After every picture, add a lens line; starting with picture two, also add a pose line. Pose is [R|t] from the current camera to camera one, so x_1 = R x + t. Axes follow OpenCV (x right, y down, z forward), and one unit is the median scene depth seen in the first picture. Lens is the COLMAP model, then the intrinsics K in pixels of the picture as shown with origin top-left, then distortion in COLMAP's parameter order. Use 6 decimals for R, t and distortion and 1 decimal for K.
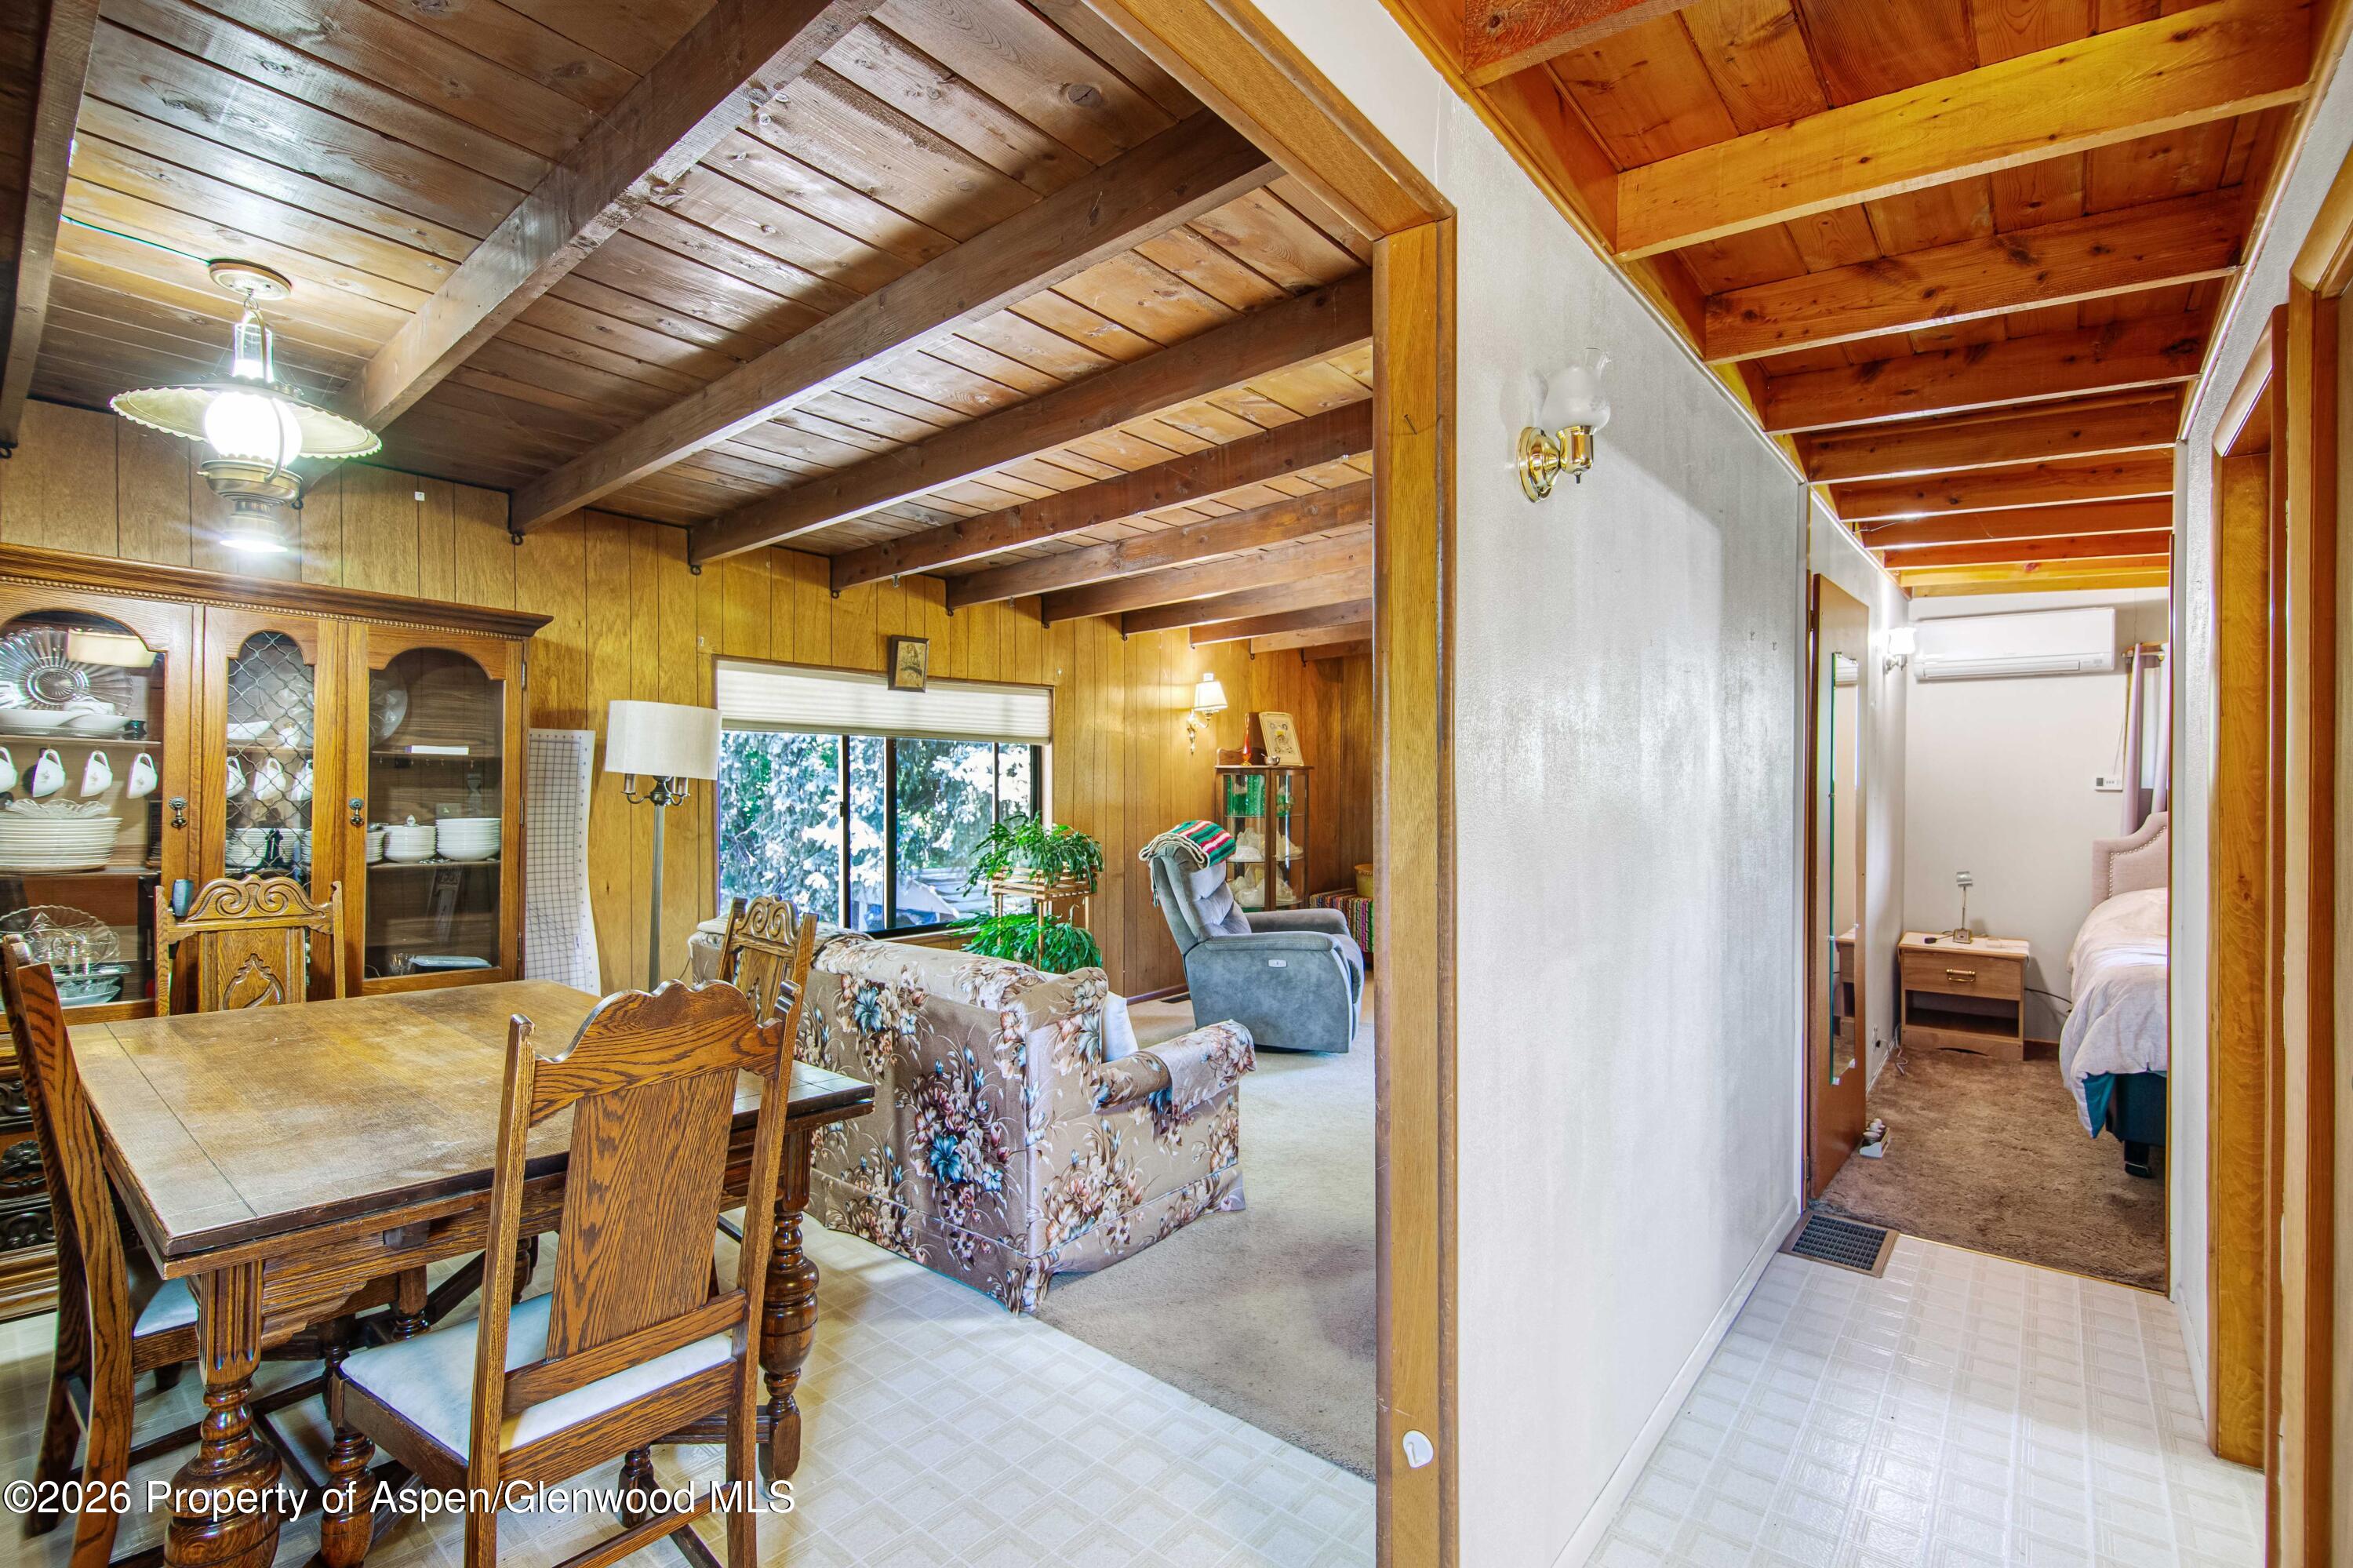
lens RADIAL K [[1046.9, 0, 1182.5], [0, 1046.9, 802.6], [0, 0, 1]] dist [-0.011743, -0.005478]
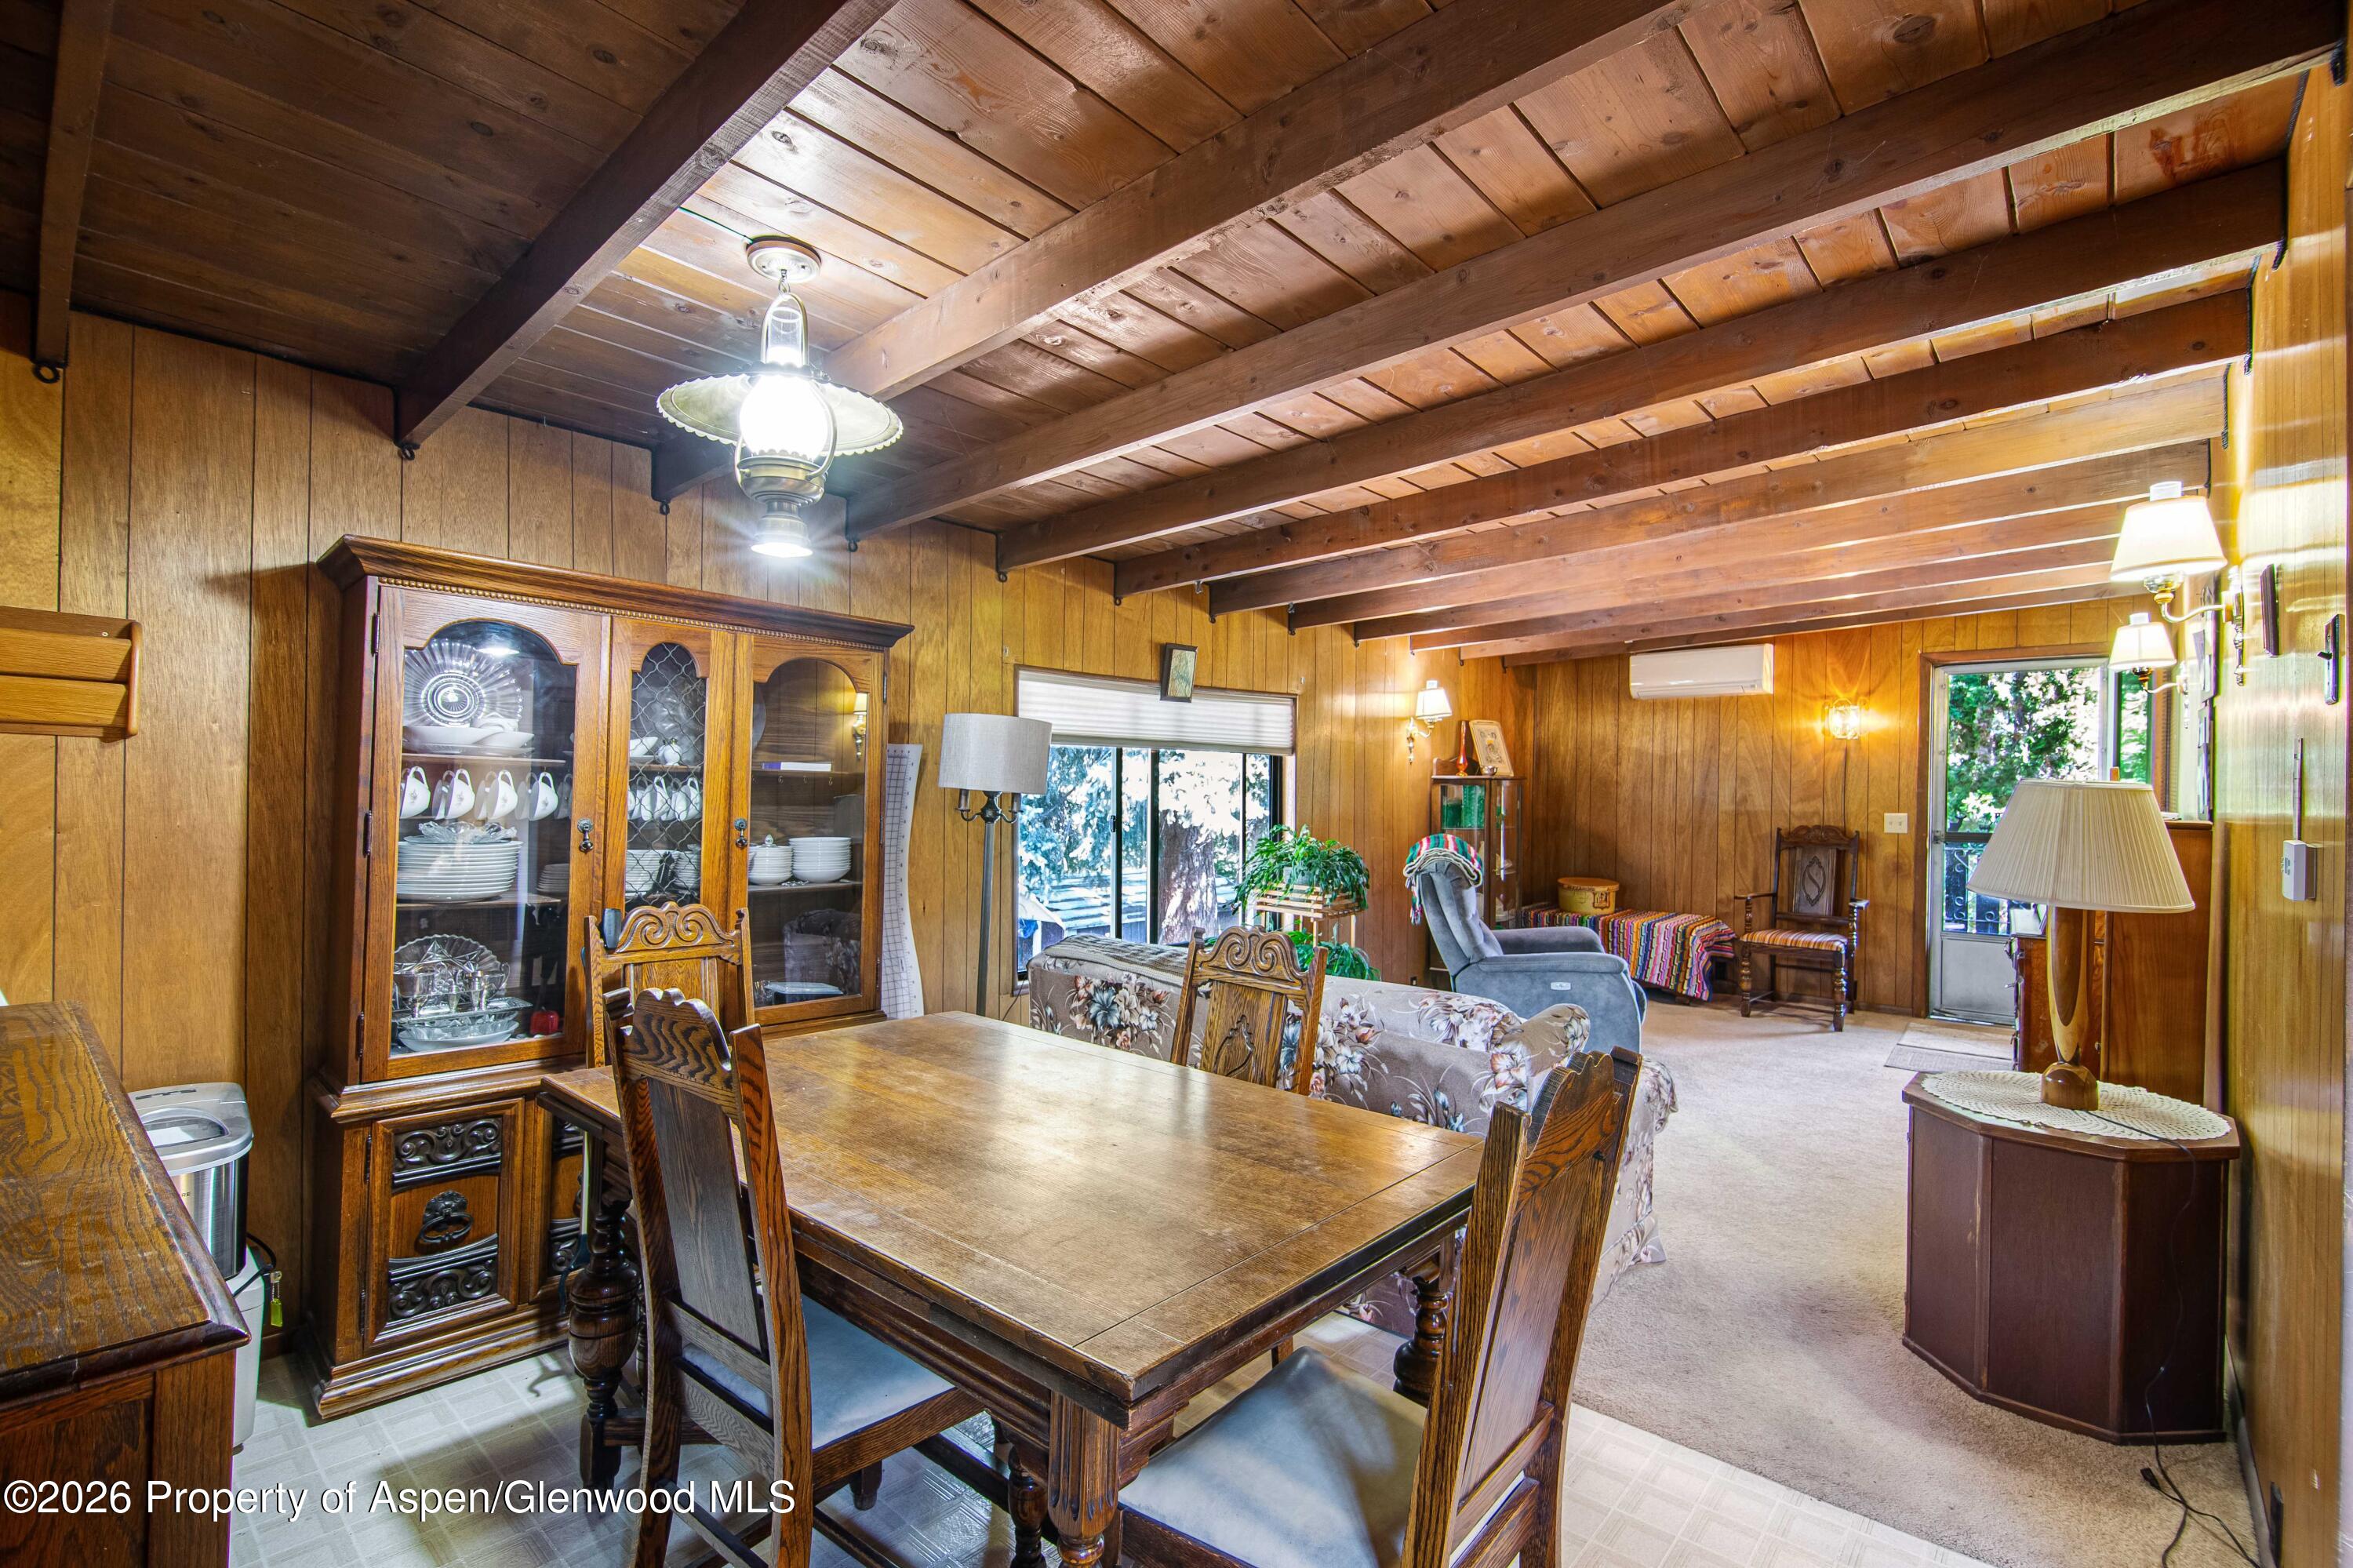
lens RADIAL K [[1046.9, 0, 1186.0], [0, 1046.9, 796.5], [0, 0, 1]] dist [-0.011743, -0.005478]
pose [[0.999240, -0.001760, -0.038928, -0.355742], [0.001317, 0.999934, -0.011392, -0.013139], [0.038946, 0.011332, 0.999177, 0.063400]]
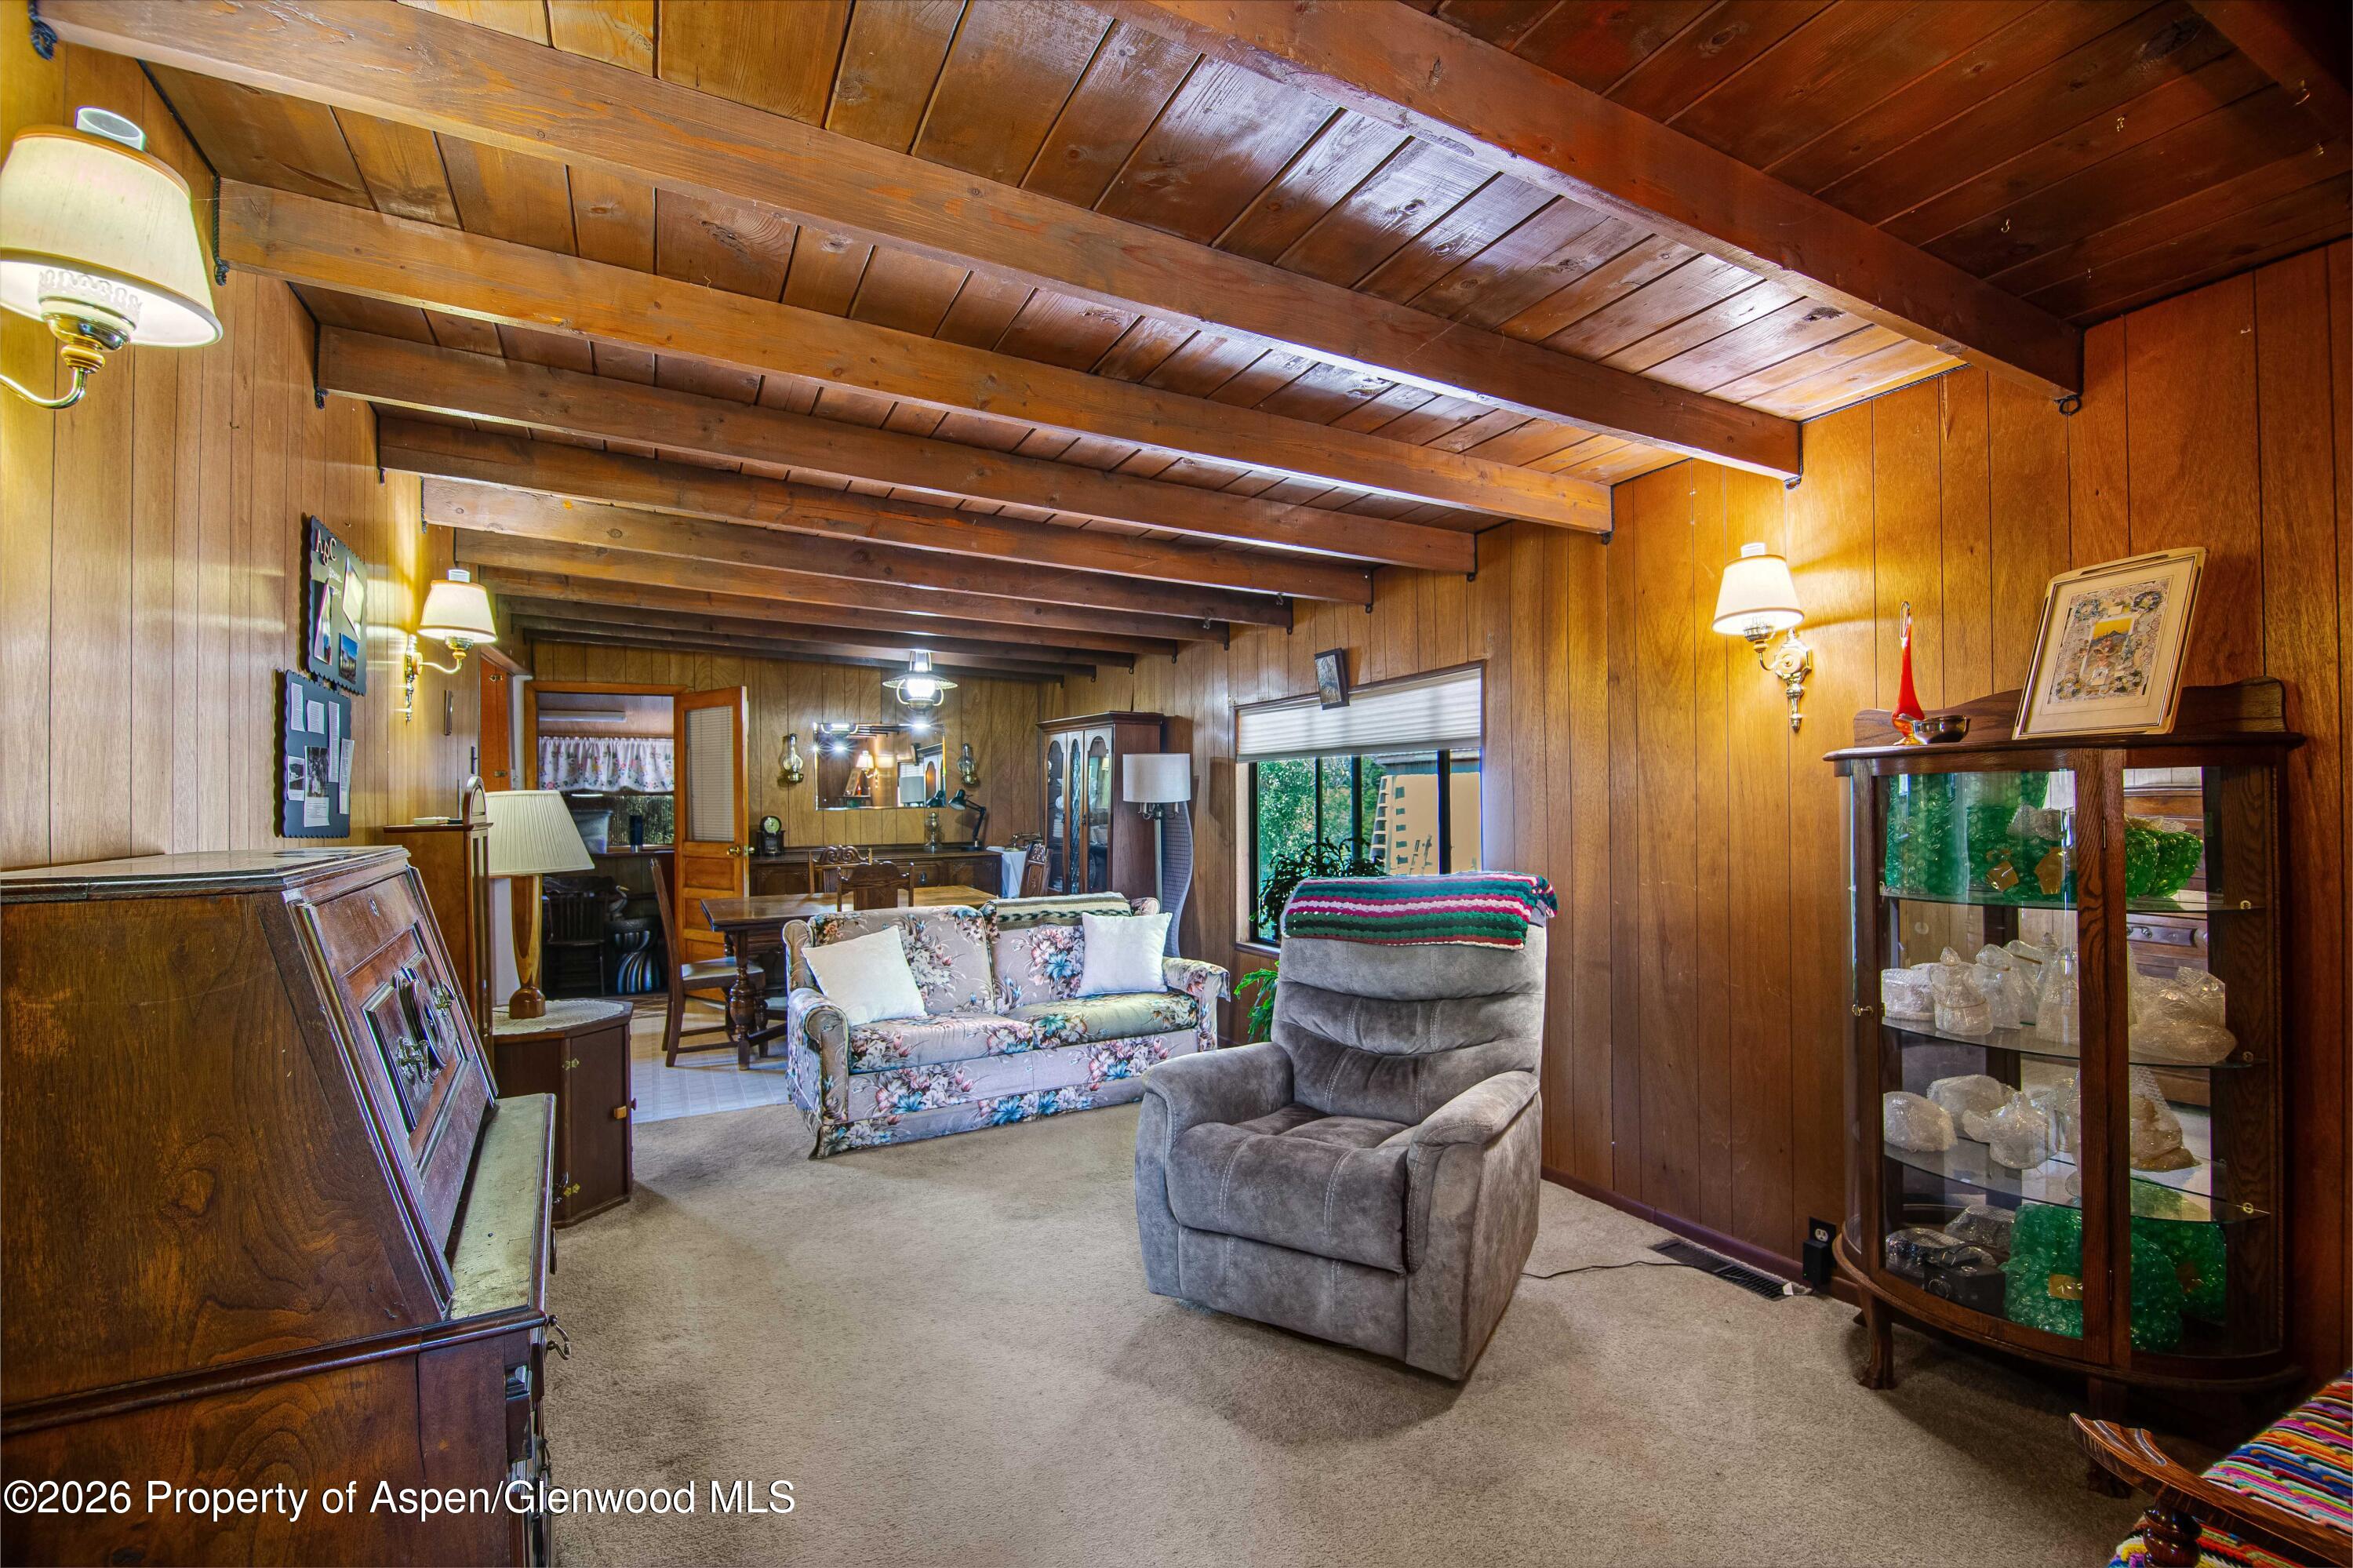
lens RADIAL K [[1046.9, 0, 1185.9], [0, 1046.9, 792.9], [0, 0, 1]] dist [-0.011743, -0.005478]
pose [[-0.385303, -0.012815, -0.922701, 1.128054], [0.000116, 0.999903, -0.013936, -0.023236], [0.922790, -0.005477, -0.385264, 2.048997]]
